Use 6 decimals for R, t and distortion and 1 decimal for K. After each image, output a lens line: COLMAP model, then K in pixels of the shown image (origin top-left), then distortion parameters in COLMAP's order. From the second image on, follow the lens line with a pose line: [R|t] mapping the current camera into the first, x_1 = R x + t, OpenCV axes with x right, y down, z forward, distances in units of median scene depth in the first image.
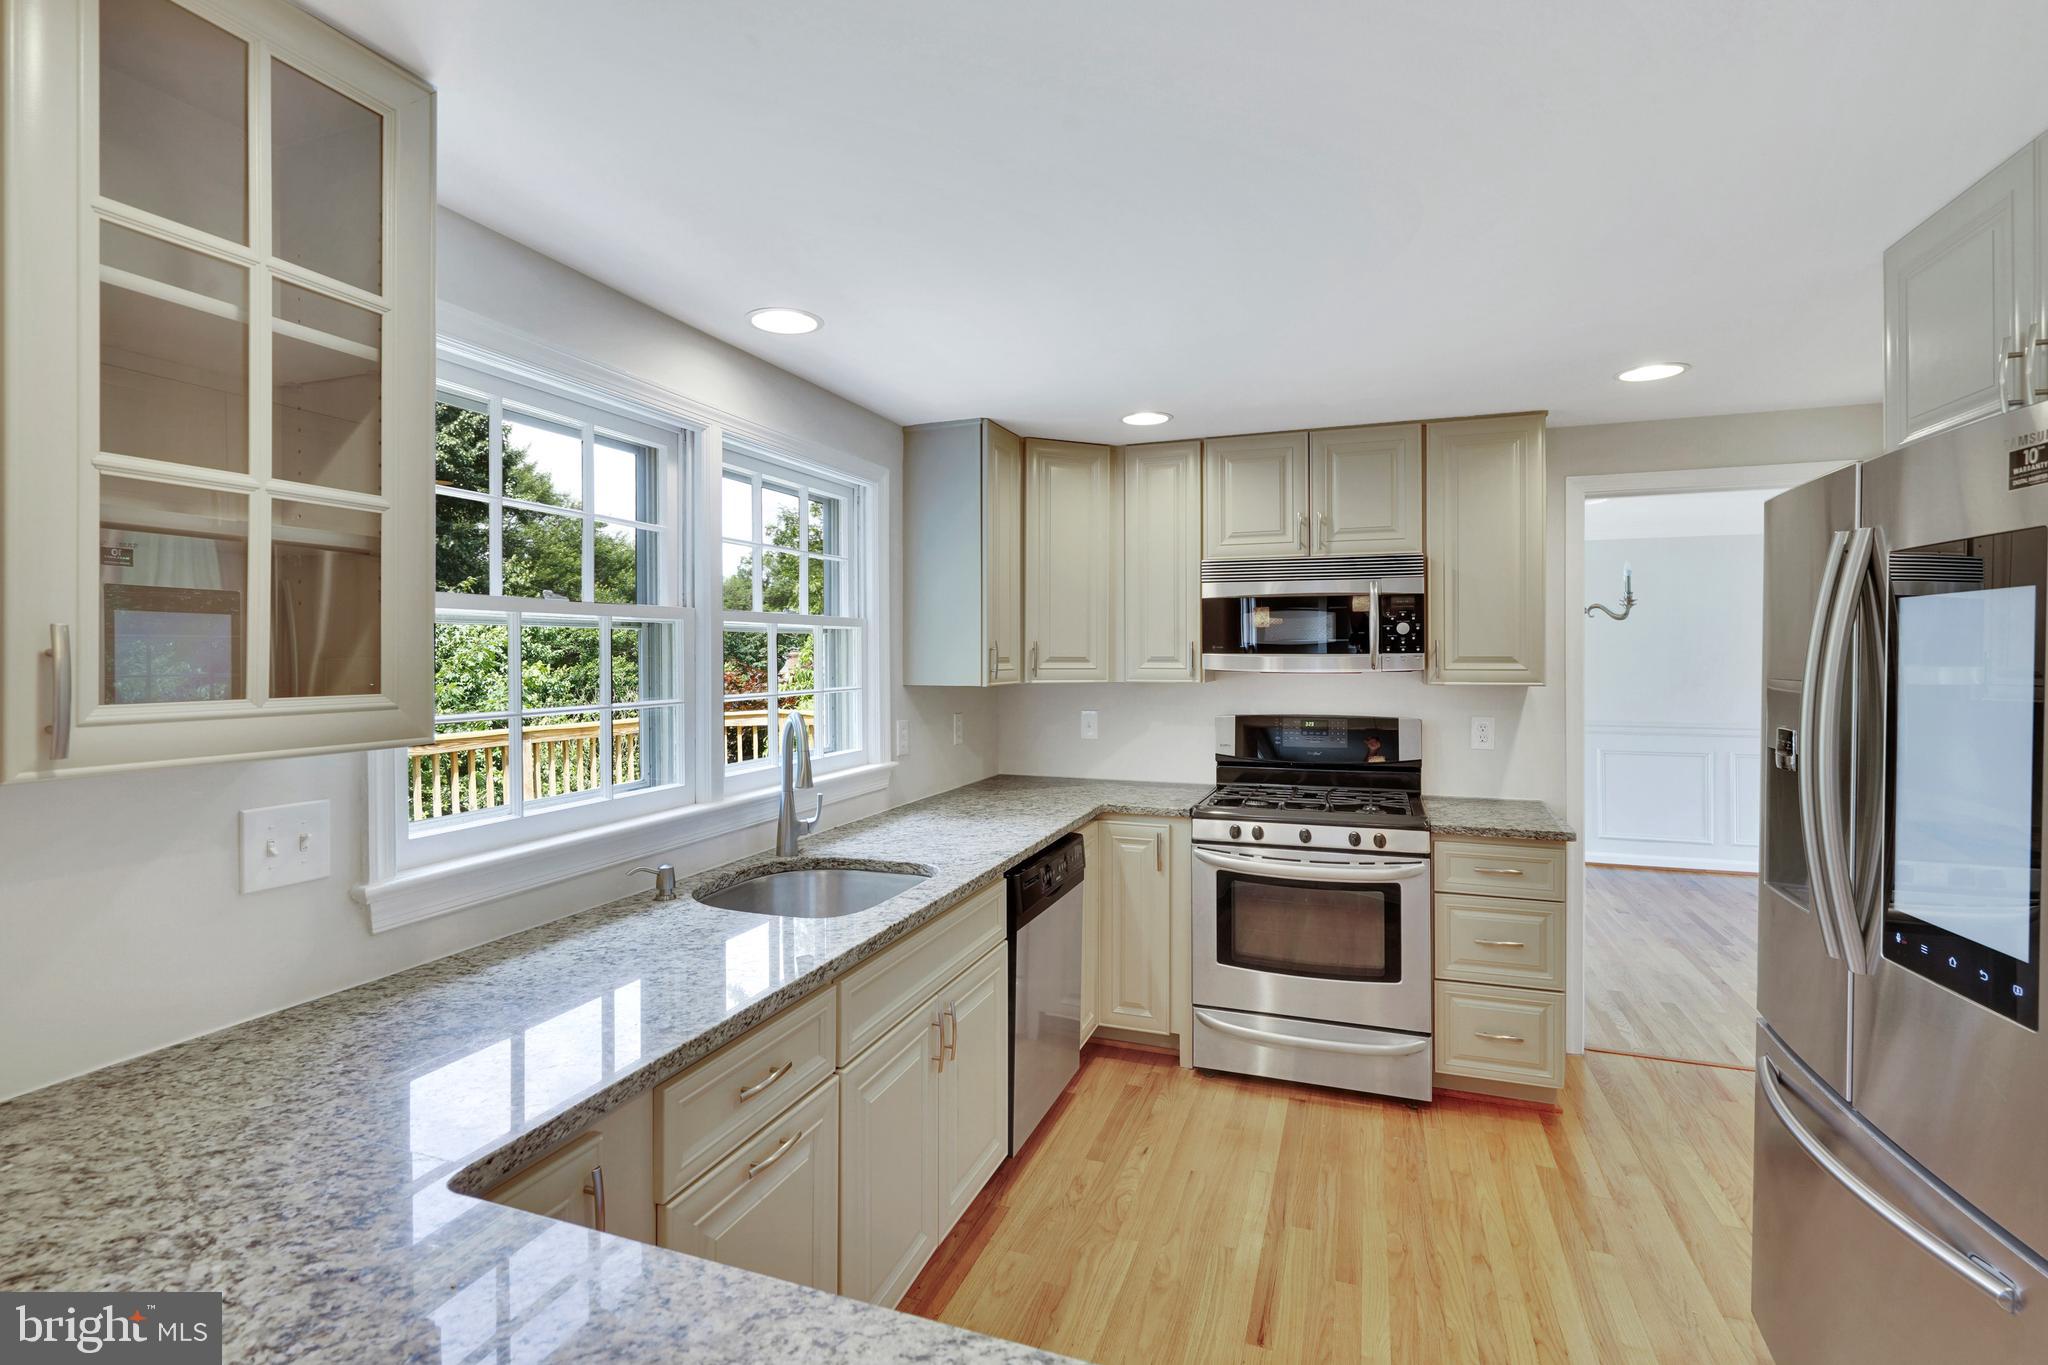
lens RADIAL K [[937.9, 0, 1027.9], [0, 937.9, 652.0], [0, 0, 1]] dist [-0.000883, -0.000483]
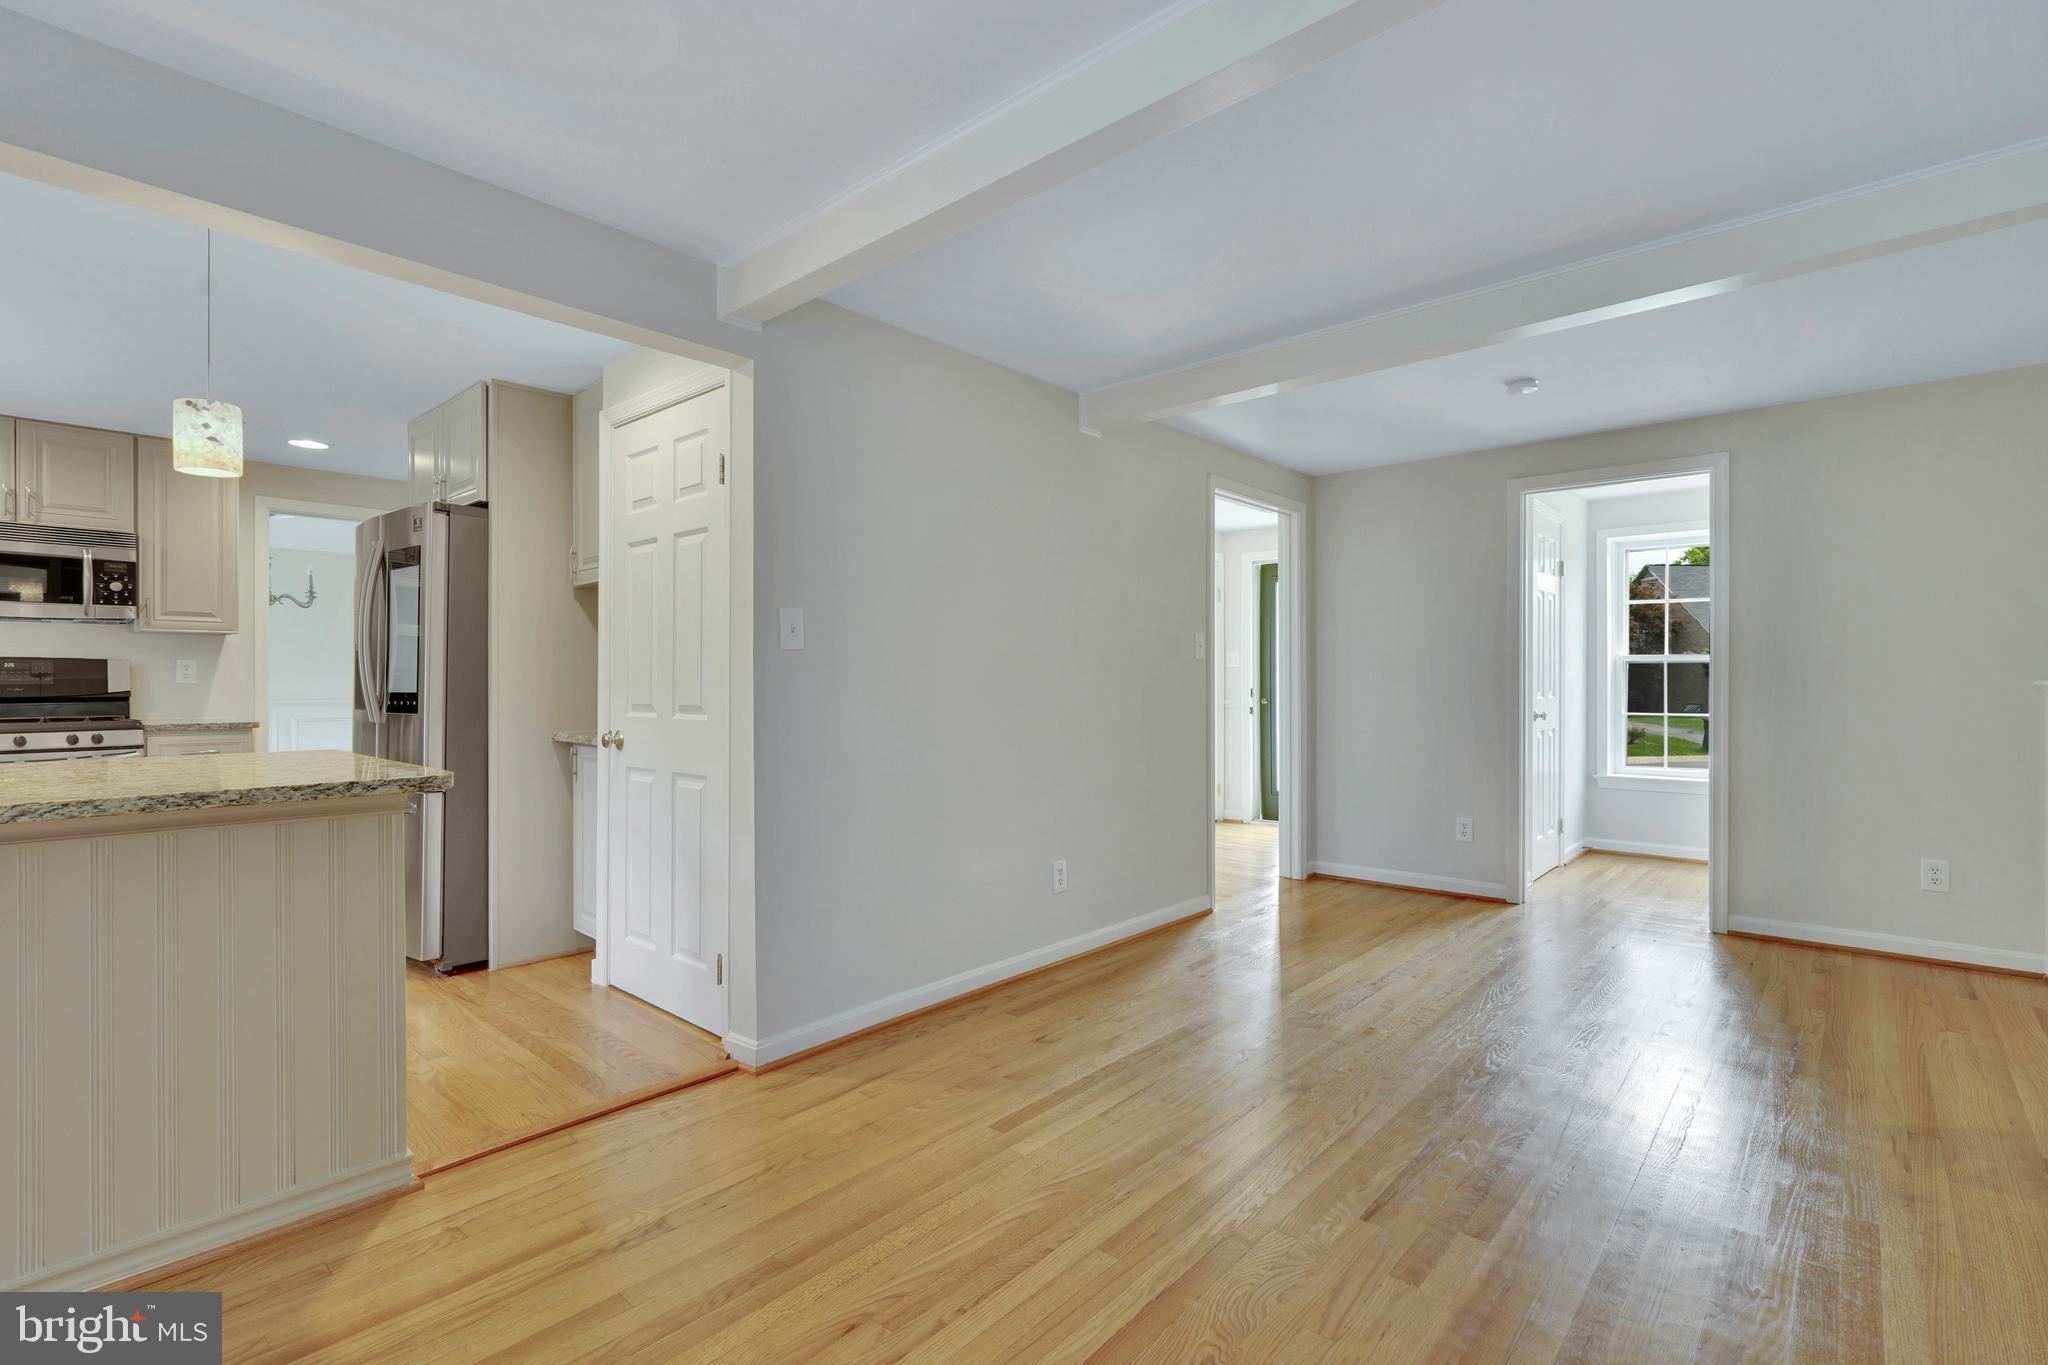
lens RADIAL K [[937.9, 0, 1022.5], [0, 937.9, 680.0], [0, 0, 1]] dist [-0.000883, -0.000483]
pose [[0.368041, 0.003711, 0.929802, -0.363230], [-0.000429, 0.999993, -0.003821, 0.111938], [-0.929809, 0.001007, 0.368040, -0.688059]]
